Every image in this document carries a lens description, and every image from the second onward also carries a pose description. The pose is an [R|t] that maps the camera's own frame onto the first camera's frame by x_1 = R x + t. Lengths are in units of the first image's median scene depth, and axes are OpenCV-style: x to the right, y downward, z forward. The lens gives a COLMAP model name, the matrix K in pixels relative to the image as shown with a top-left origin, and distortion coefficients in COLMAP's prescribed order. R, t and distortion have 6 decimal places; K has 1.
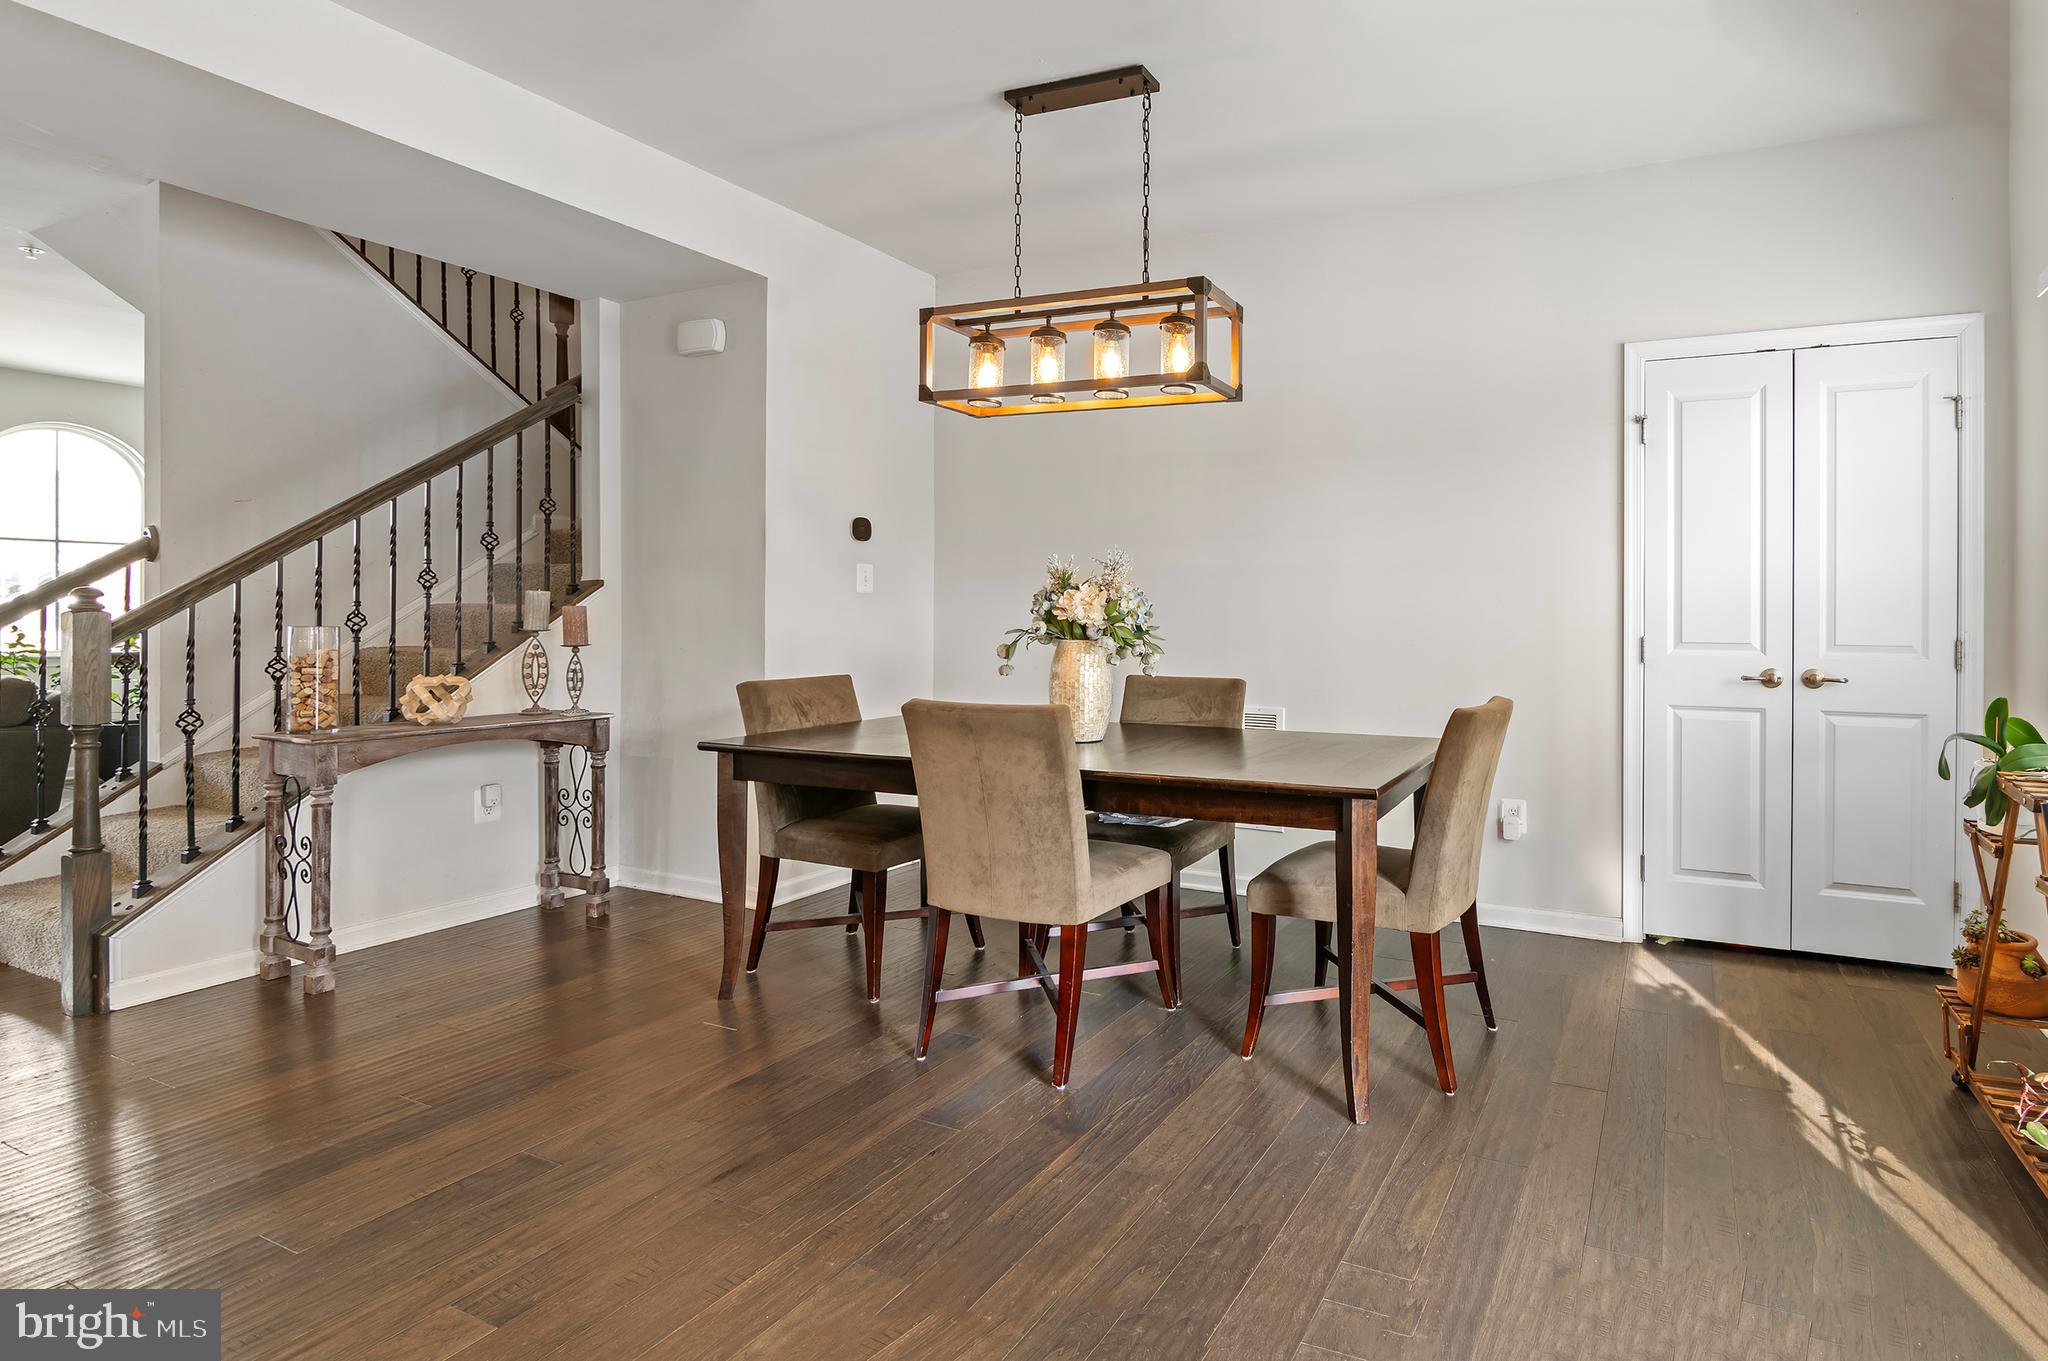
lens RADIAL K [[1294.9, 0, 1026.8], [0, 1294.9, 608.8], [0, 0, 1]] dist [-0.008712, -0.001358]
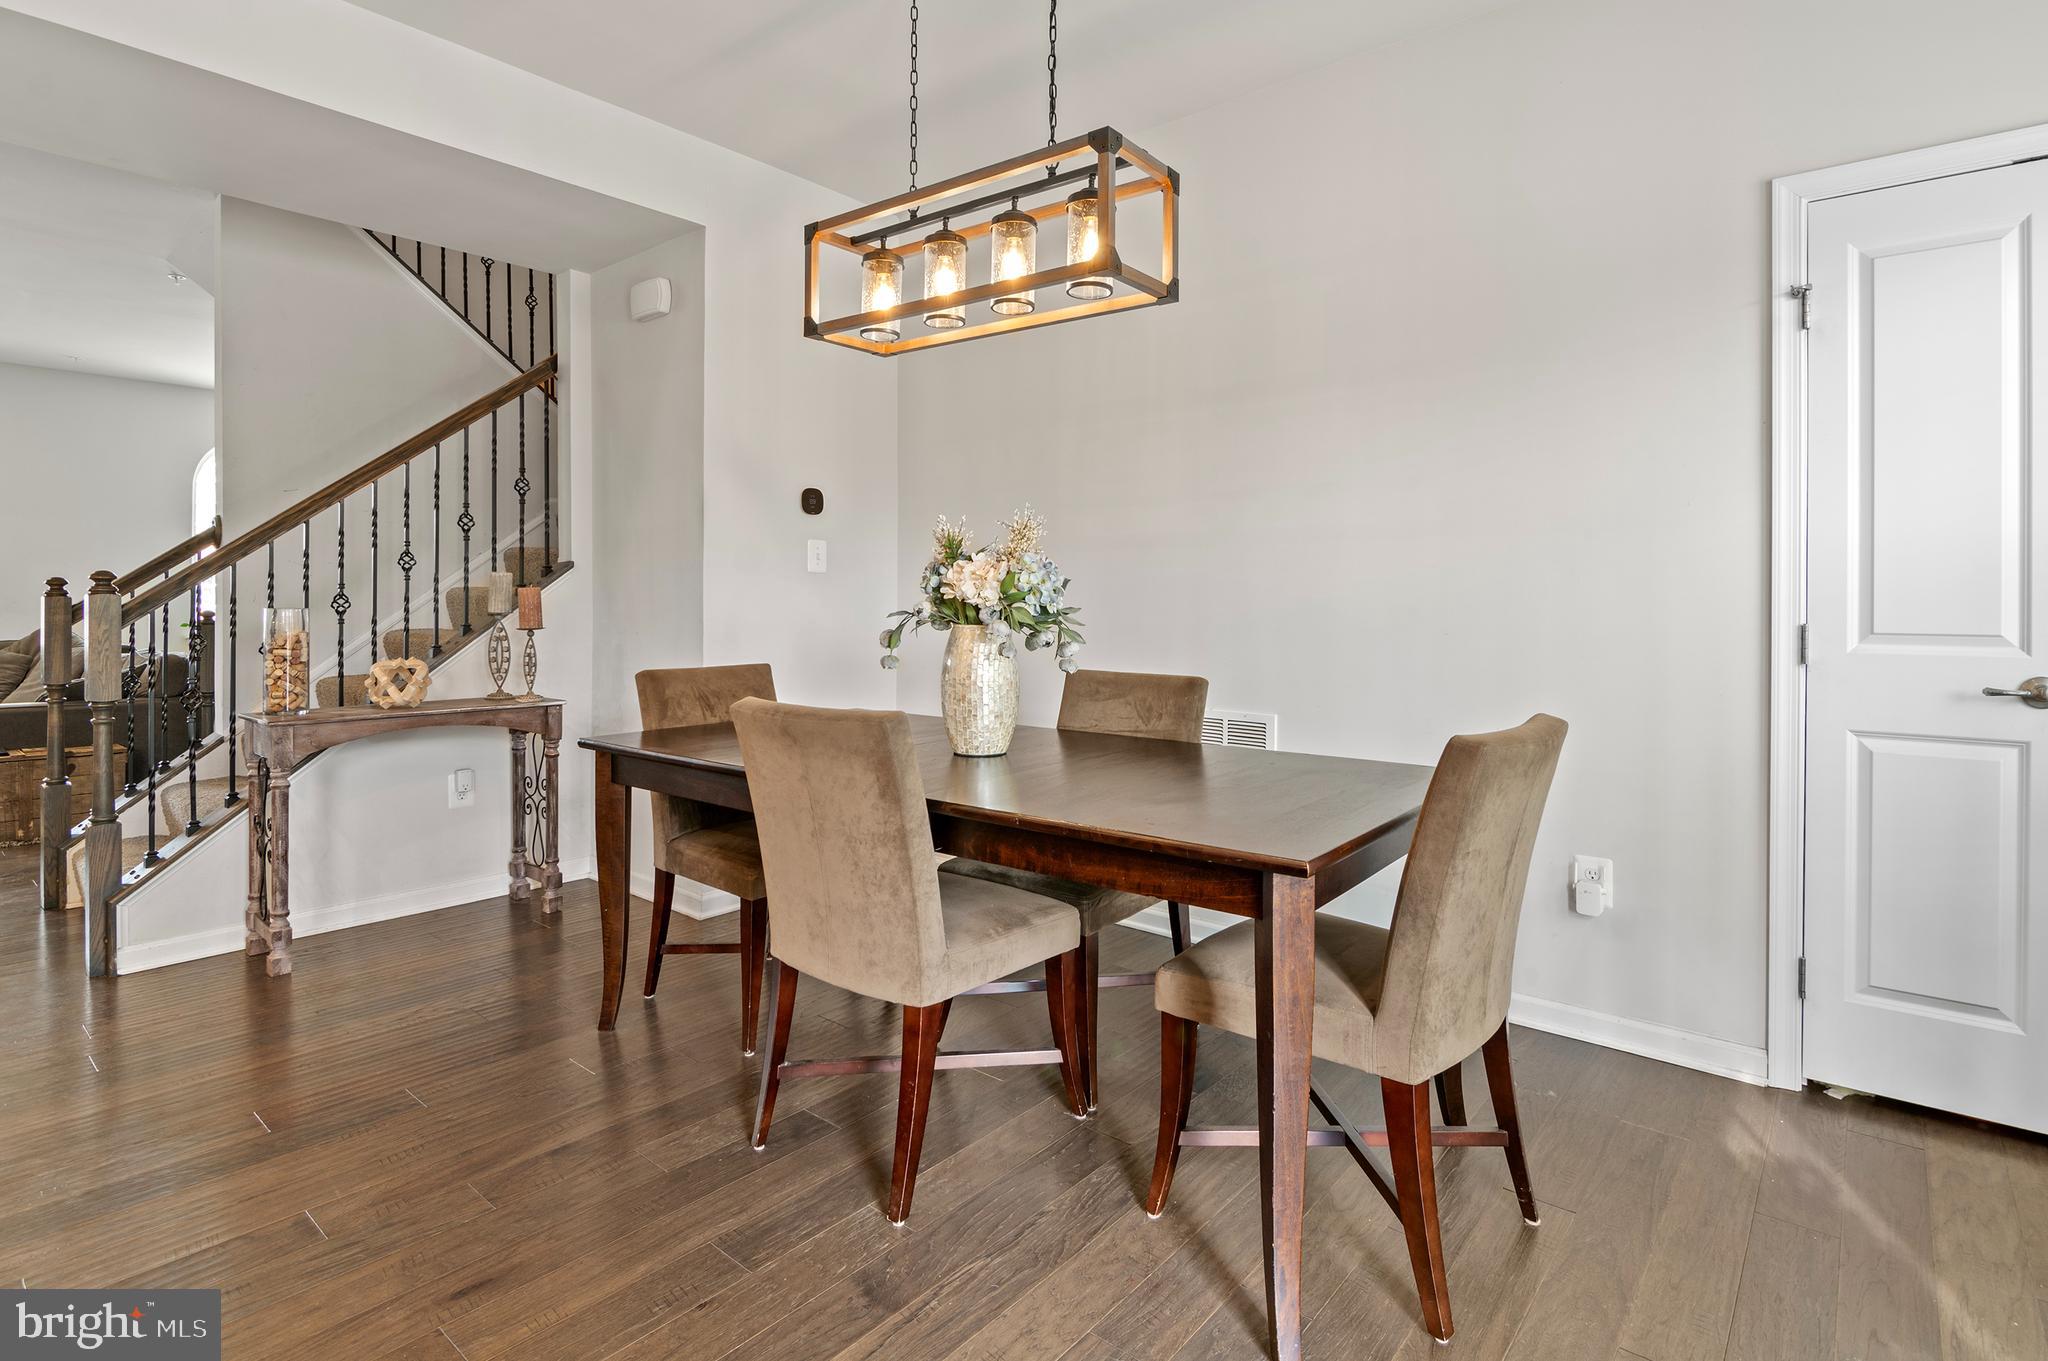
lens RADIAL K [[1020.7, 0, 1022.8], [0, 1020.7, 606.2], [0, 0, 1]] dist [-0.008118, -0.001507]
pose [[0.971941, 0.000674, -0.235222, 0.205486], [0.000219, 0.999993, 0.003770, 0.010048], [0.235223, -0.003716, 0.971934, 0.392941]]
